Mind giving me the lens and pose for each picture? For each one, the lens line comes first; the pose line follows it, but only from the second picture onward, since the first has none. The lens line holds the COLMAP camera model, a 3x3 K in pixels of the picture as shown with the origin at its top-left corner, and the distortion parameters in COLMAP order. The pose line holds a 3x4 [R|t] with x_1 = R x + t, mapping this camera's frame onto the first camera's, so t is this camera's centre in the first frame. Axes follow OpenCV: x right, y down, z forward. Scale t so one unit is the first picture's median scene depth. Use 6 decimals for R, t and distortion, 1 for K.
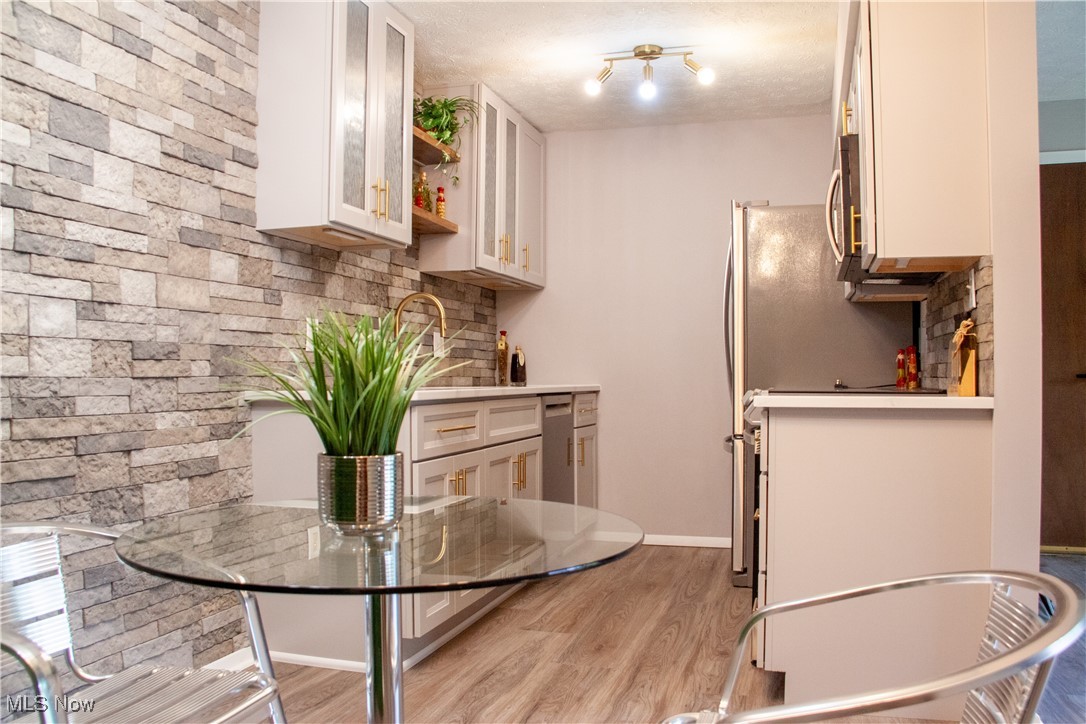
lens RADIAL K [[905.7, 0, 558.6], [0, 905.7, 366.3], [0, 0, 1]] dist [-0.193700, 0.152971]
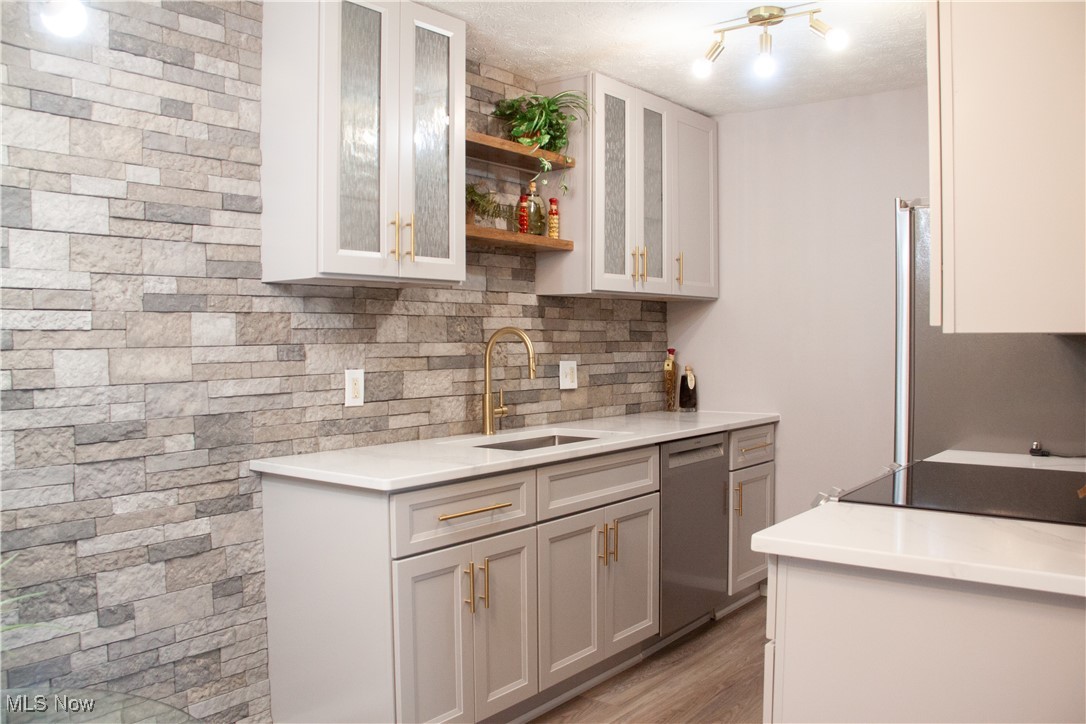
lens RADIAL K [[905.7, 0, 558.6], [0, 905.7, 366.3], [0, 0, 1]] dist [-0.193700, 0.152971]
pose [[0.930398, 0.007844, -0.366468, 0.286096], [0.007565, 0.999147, 0.040591, -0.106572], [0.366474, -0.040538, 0.929545, 0.273404]]
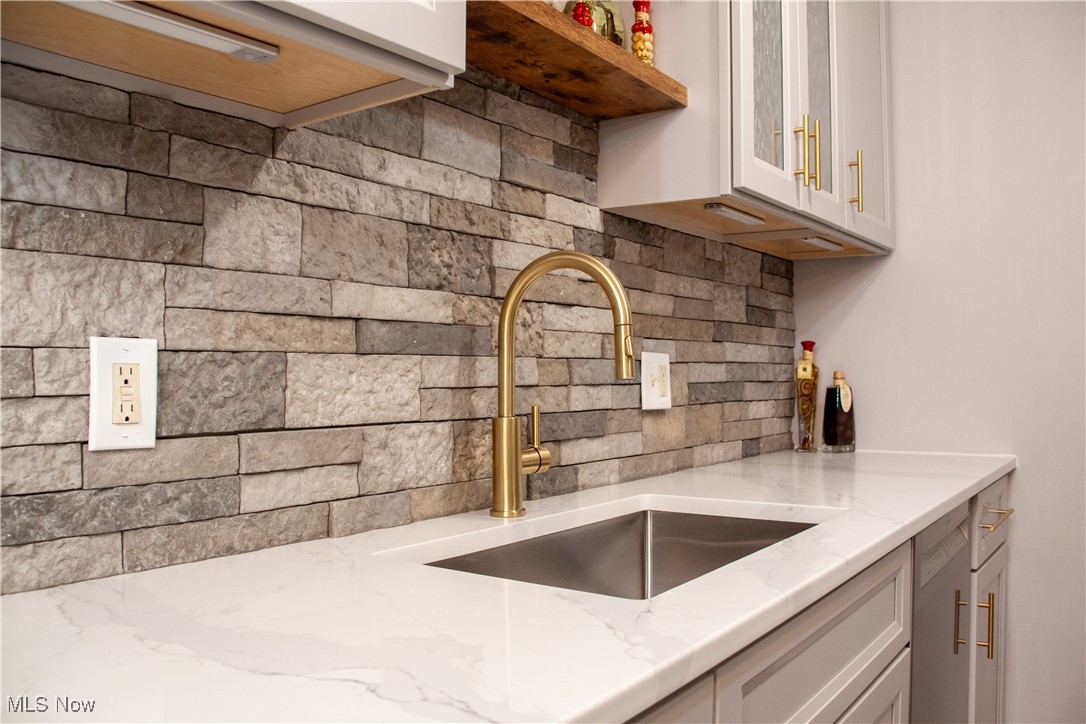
lens RADIAL K [[905.7, 0, 558.6], [0, 905.7, 366.3], [0, 0, 1]] dist [-0.193700, 0.152971]
pose [[0.943546, -0.000137, -0.331241, -0.051554], [0.002559, 0.999973, 0.006877, -0.052958], [0.331232, -0.007337, 0.943521, 0.899621]]
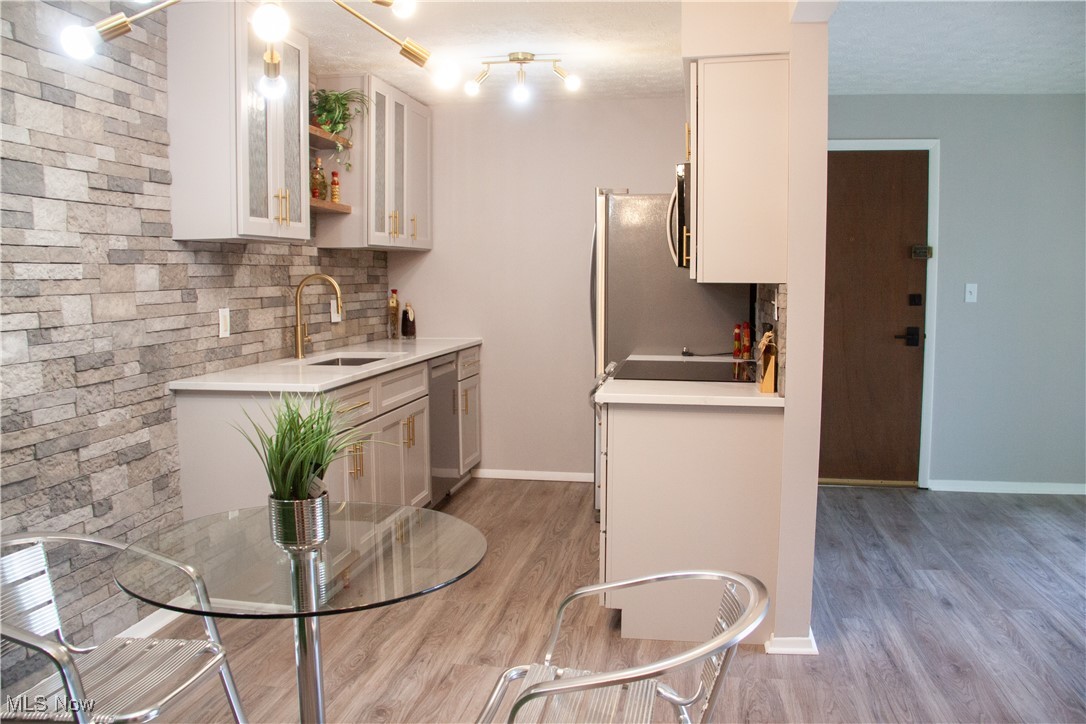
lens RADIAL K [[893.6, 0, 558.0], [0, 893.6, 366.5], [0, 0, 1]] dist [-0.192737, 0.146273]
pose [[0.993395, -0.010929, 0.114221, 0.022536], [-0.001886, 0.993764, 0.111488, -0.121344], [-0.114728, -0.110967, 0.987180, -0.176136]]
